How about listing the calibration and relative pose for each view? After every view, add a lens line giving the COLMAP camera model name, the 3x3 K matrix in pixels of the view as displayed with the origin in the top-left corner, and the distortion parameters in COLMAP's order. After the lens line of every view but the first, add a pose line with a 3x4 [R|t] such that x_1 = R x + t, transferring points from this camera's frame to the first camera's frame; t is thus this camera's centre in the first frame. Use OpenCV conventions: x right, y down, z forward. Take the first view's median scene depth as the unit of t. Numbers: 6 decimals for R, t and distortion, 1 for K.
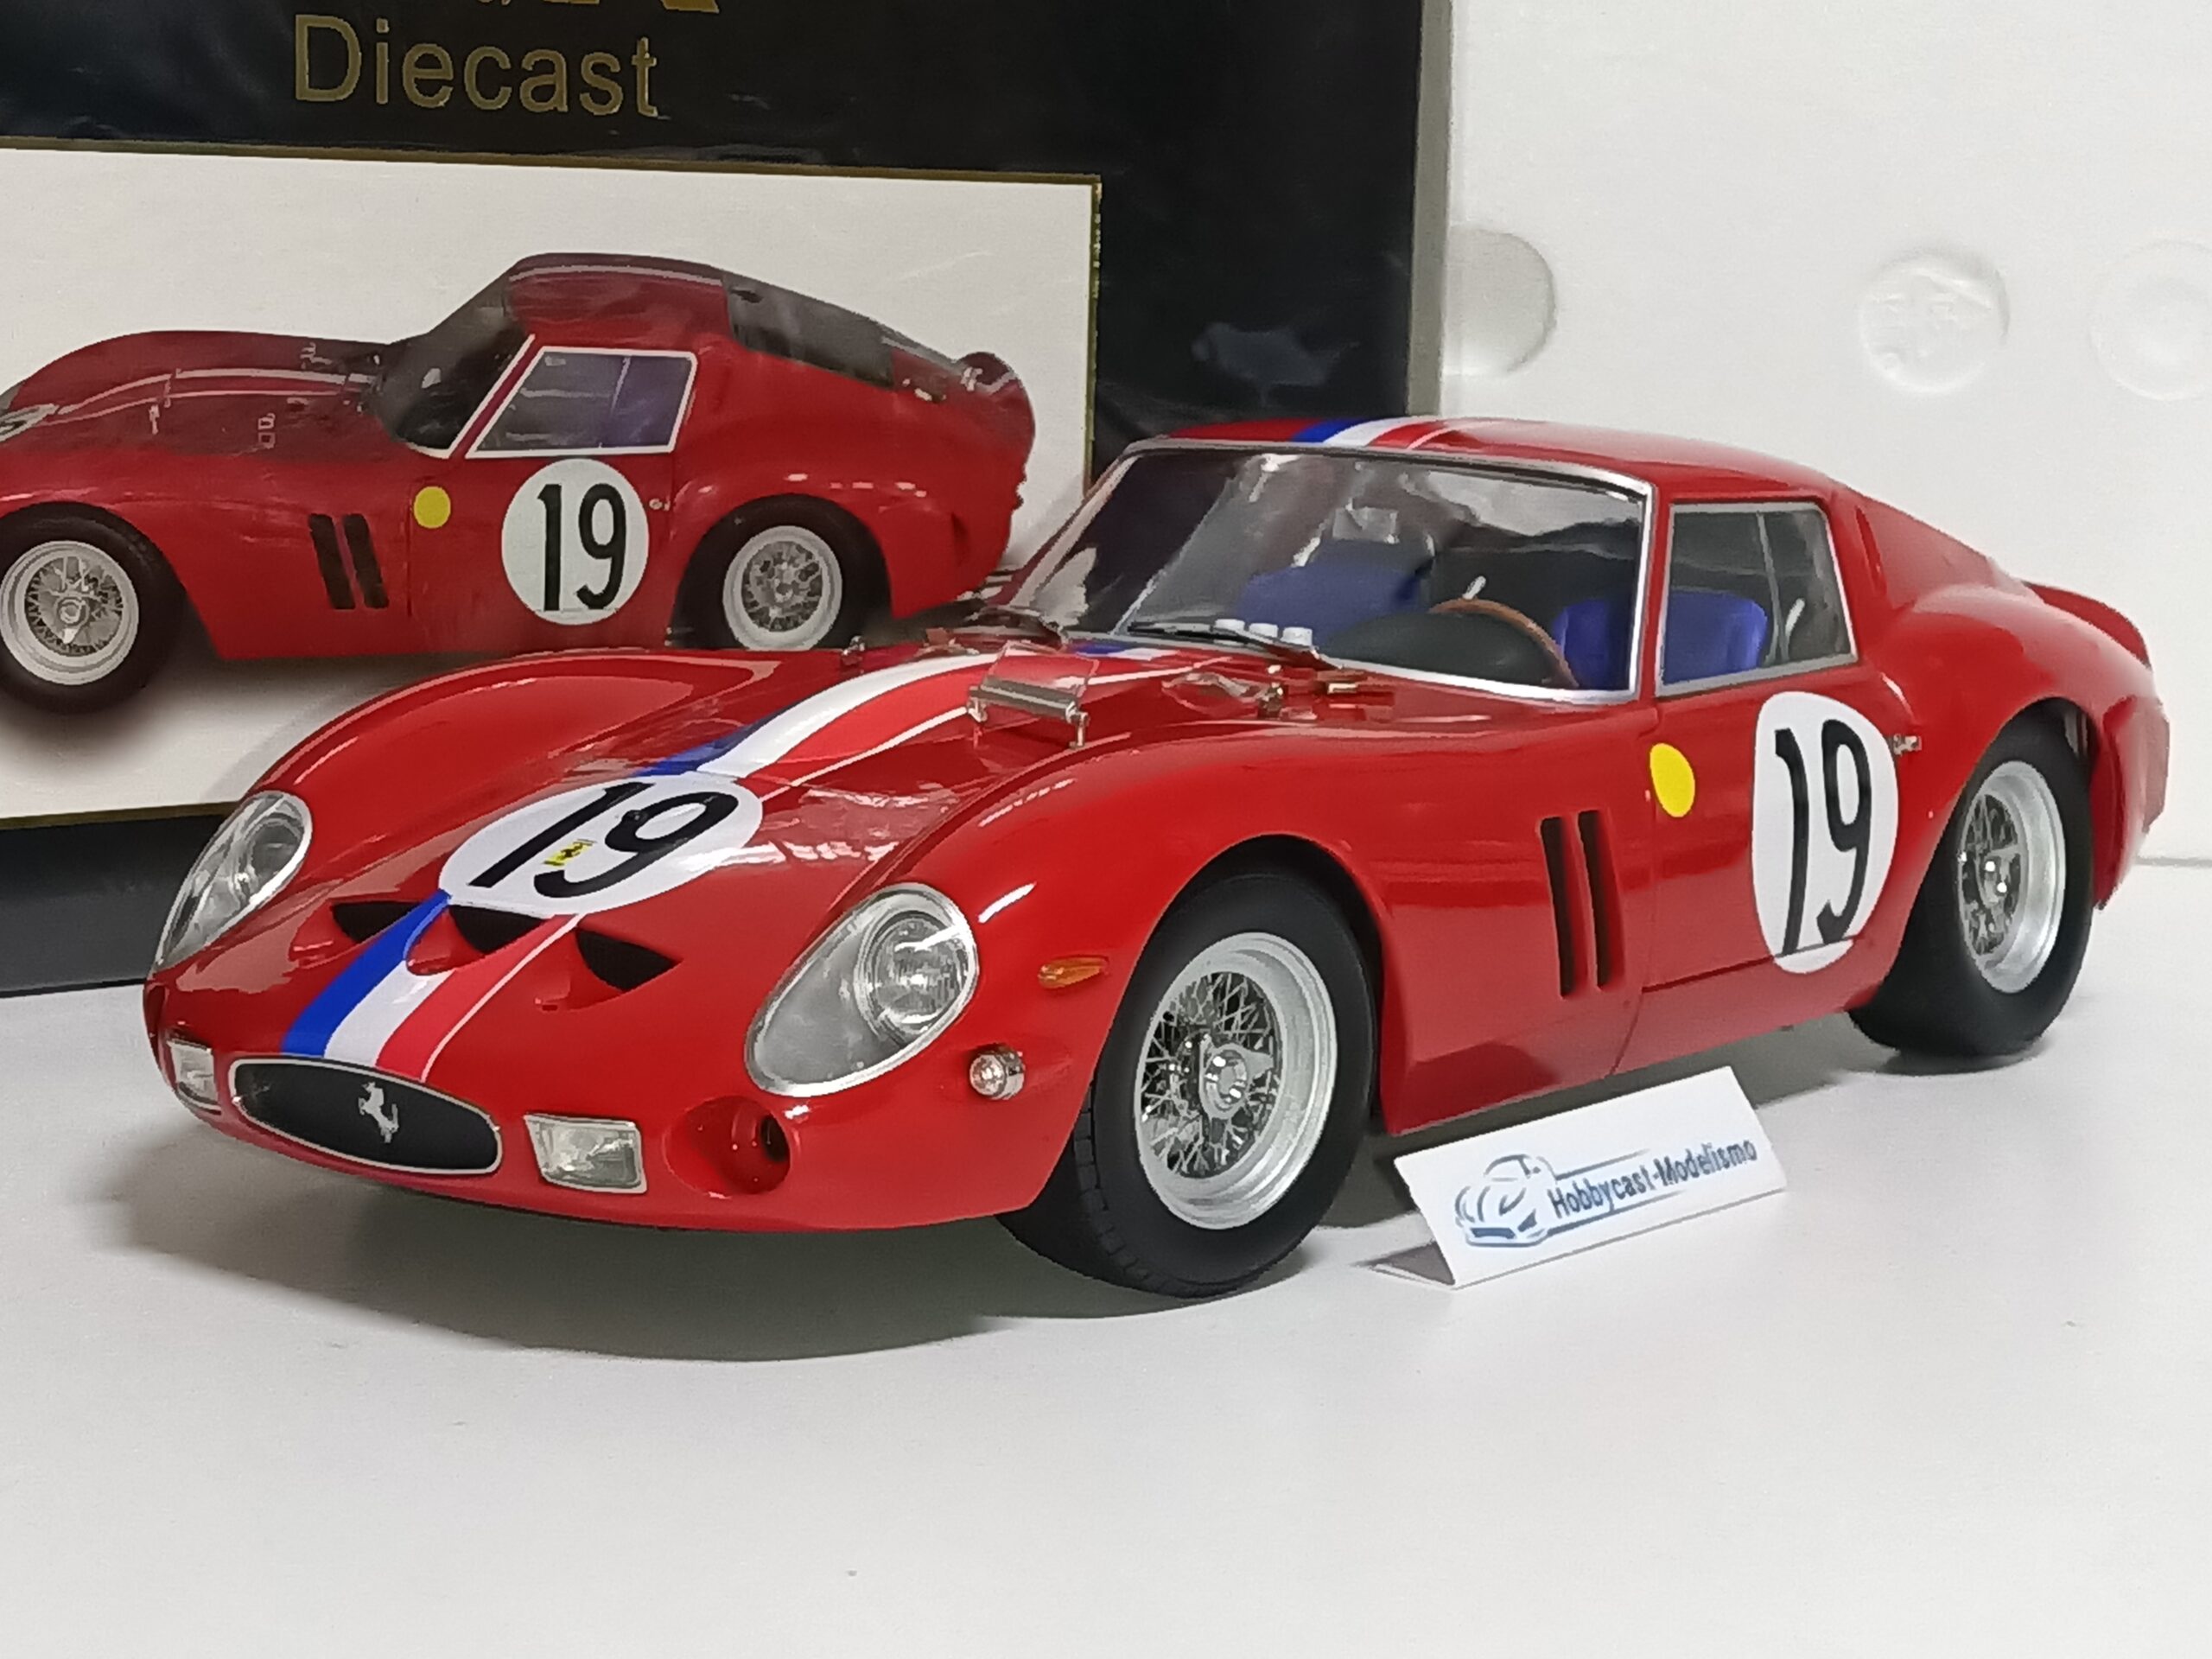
lens RADIAL K [[4265.4, 0, 1106.0], [0, 4265.4, 829.5], [0, 0, 1]] dist [0.179738, -0.511121]
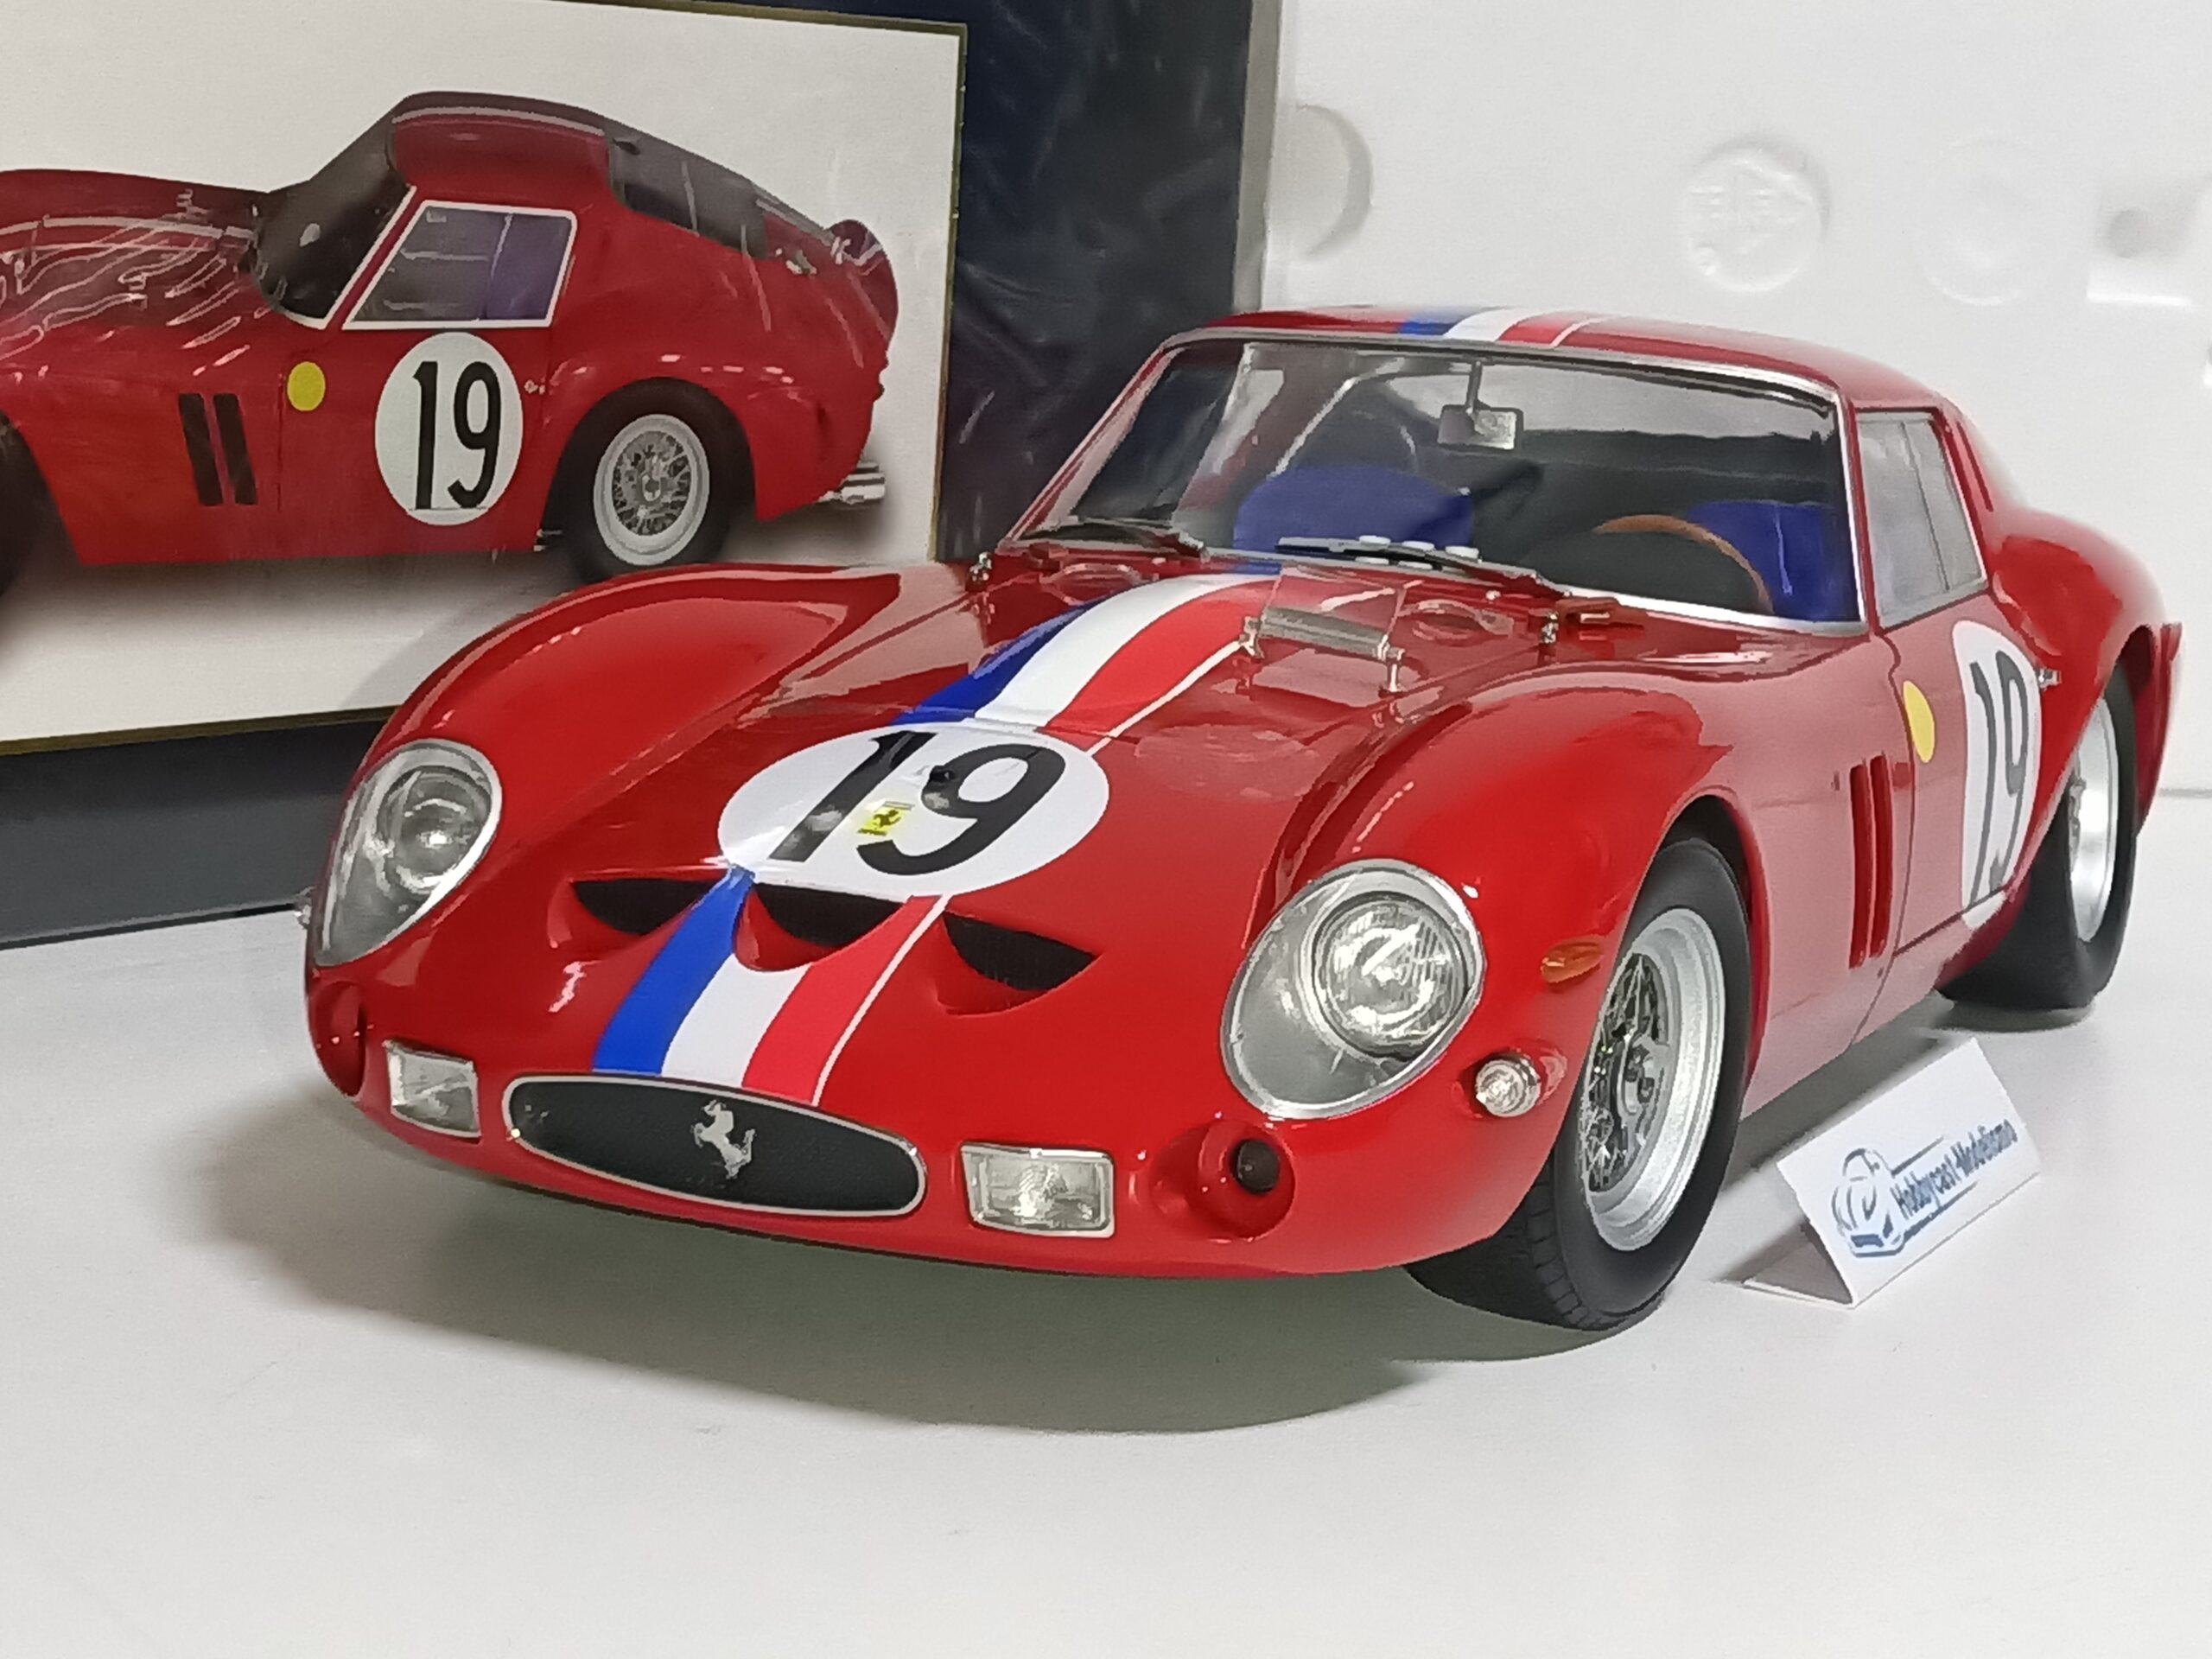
lens RADIAL K [[4265.4, 0, 1106.0], [0, 4265.4, 829.5], [0, 0, 1]] dist [0.179738, -0.511121]
pose [[0.972720, -0.005083, 0.231928, -0.199976], [-0.001543, 0.999596, 0.028381, -0.011681], [-0.231979, -0.027965, 0.972319, 0.131369]]
